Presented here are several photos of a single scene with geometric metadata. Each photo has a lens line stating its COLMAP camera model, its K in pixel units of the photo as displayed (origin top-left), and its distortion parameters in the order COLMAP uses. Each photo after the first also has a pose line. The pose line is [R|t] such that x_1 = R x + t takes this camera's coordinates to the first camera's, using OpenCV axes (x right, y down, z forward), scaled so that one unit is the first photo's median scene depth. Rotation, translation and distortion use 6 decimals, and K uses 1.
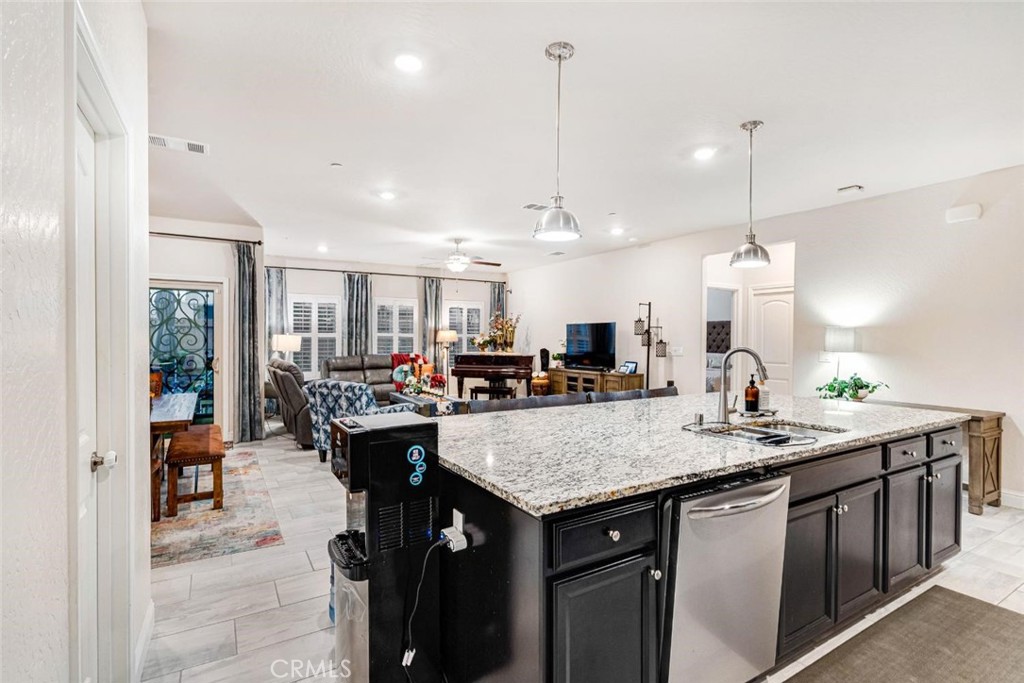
lens RADIAL K [[488.9, 0, 510.6], [0, 488.9, 343.2], [0, 0, 1]] dist [0.000545, 0.000254]
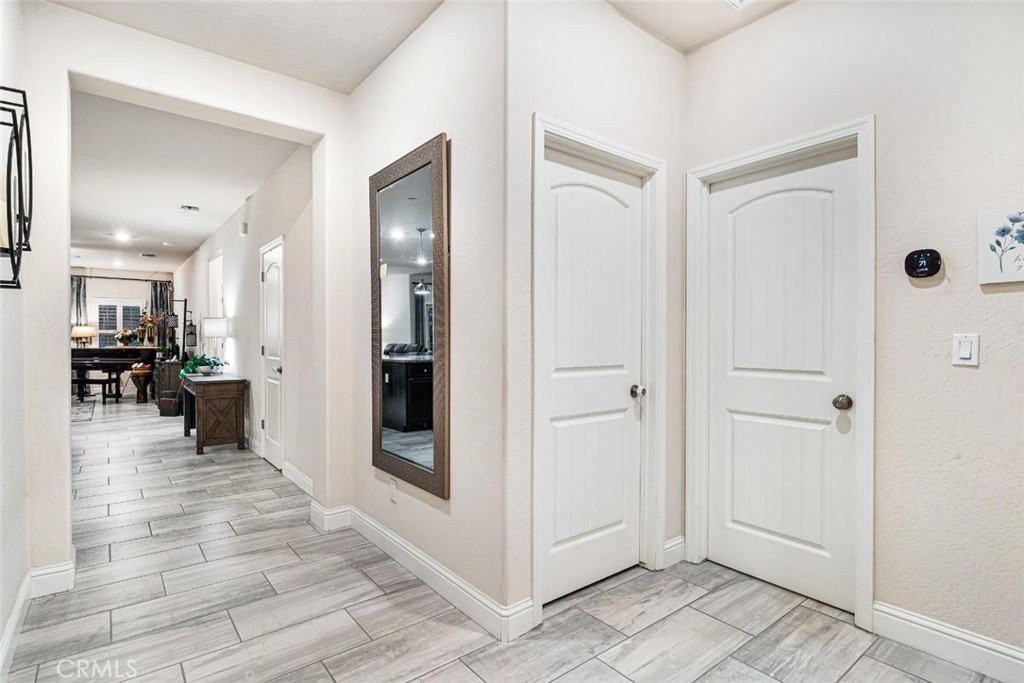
lens RADIAL K [[508.3, 0, 512.5], [0, 508.3, 345.7], [0, 0, 1]] dist [0.002095, 0.000231]
pose [[0.990372, -0.009093, 0.138130, 0.722299], [0.008860, 0.999958, 0.002302, 0.024592], [-0.138145, -0.001056, 0.990411, -0.243137]]
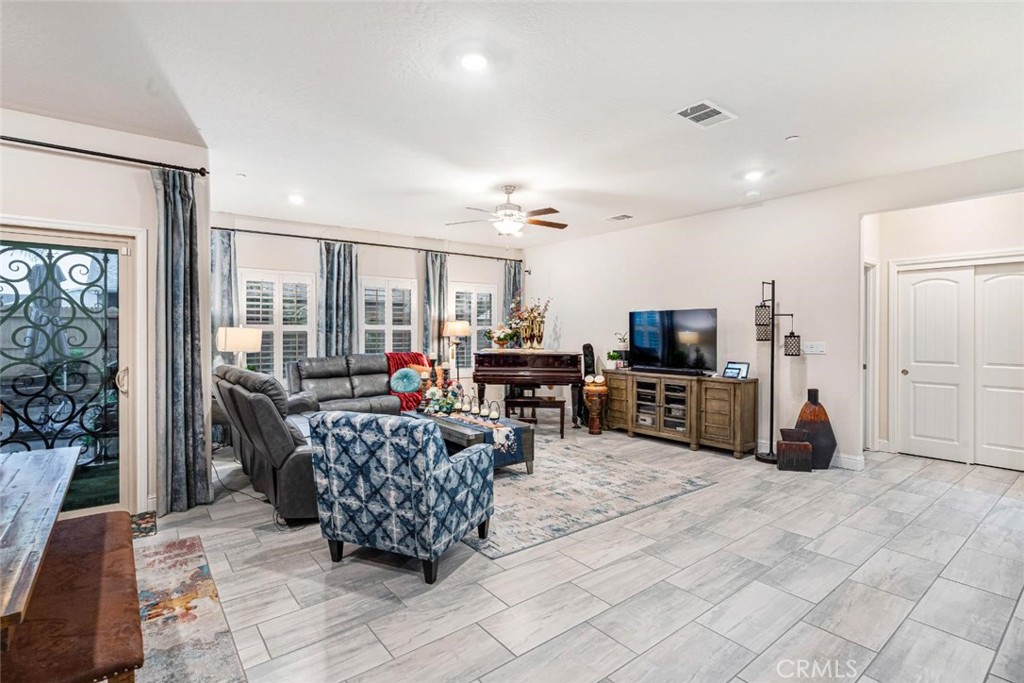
lens RADIAL K [[493.1, 0, 511.1], [0, 493.1, 334.1], [0, 0, 1]] dist [0.004432, 0.000691]
pose [[0.993244, -0.005935, 0.115897, -0.155111], [0.006335, 0.999975, -0.003088, -0.003436], [-0.115876, 0.003802, 0.993256, 0.264696]]
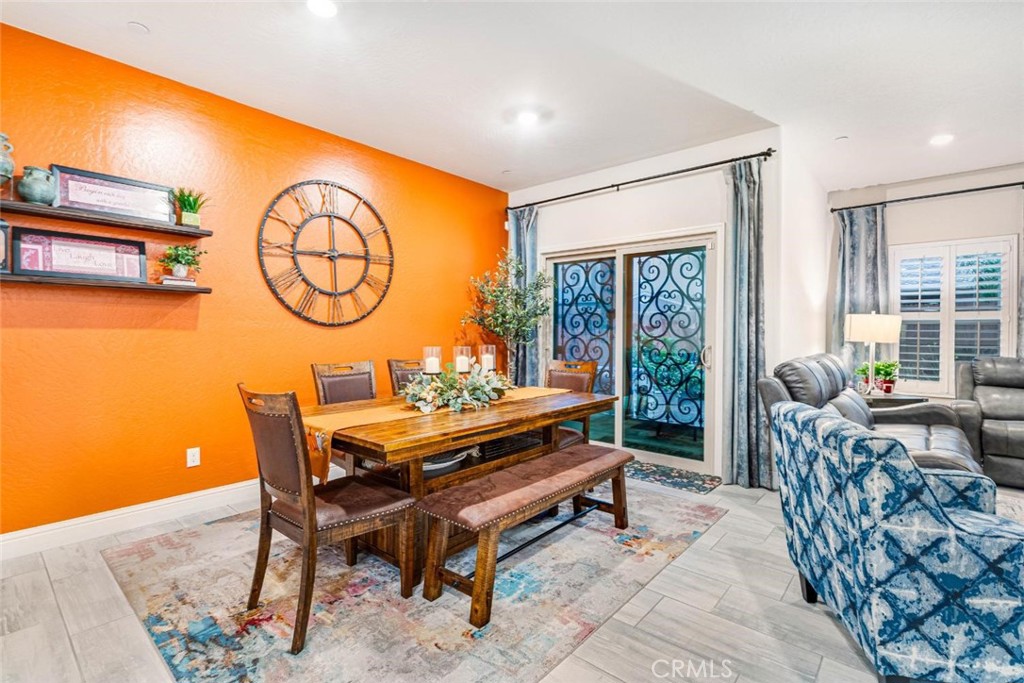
lens RADIAL K [[476.9, 0, 504.0], [0, 476.9, 335.4], [0, 0, 1]] dist [0.000271, 0.000194]
pose [[0.302940, 0.006196, -0.952989, -0.047539], [-0.017456, 0.999847, 0.000951, 0.013618], [0.952850, 0.016347, 0.303002, 0.383833]]
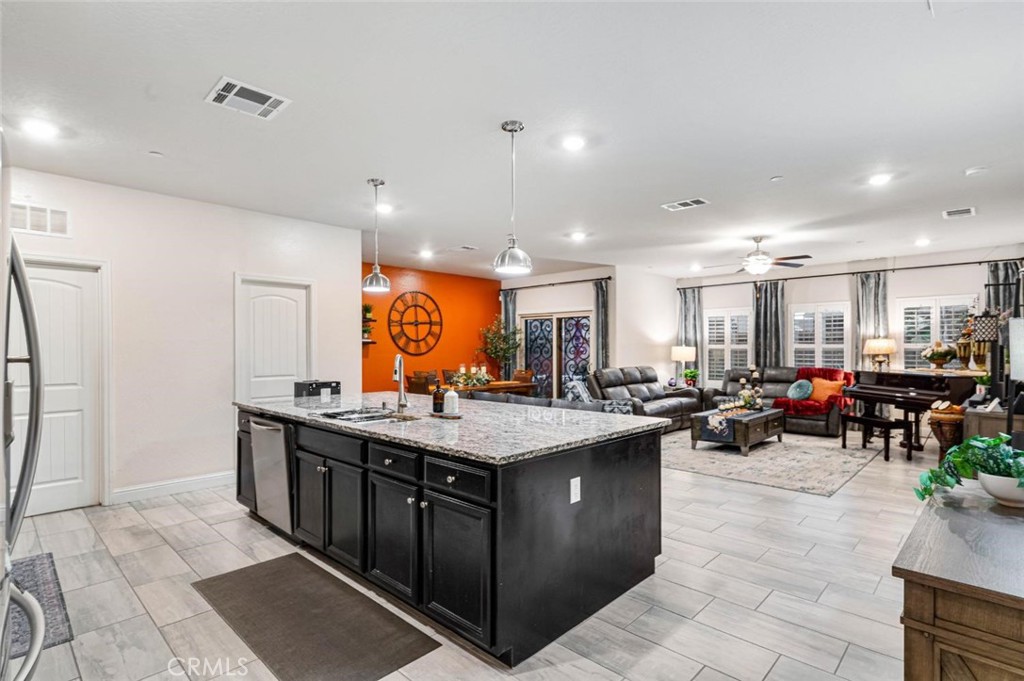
lens RADIAL K [[508.3, 0, 512.5], [0, 508.3, 344.7], [0, 0, 1]] dist [0.002095, 0.000231]
pose [[0.267852, -0.012127, -0.963384, 0.544196], [-0.010055, 0.999831, -0.015381, 0.000494], [0.963407, 0.013806, 0.267685, 0.275529]]
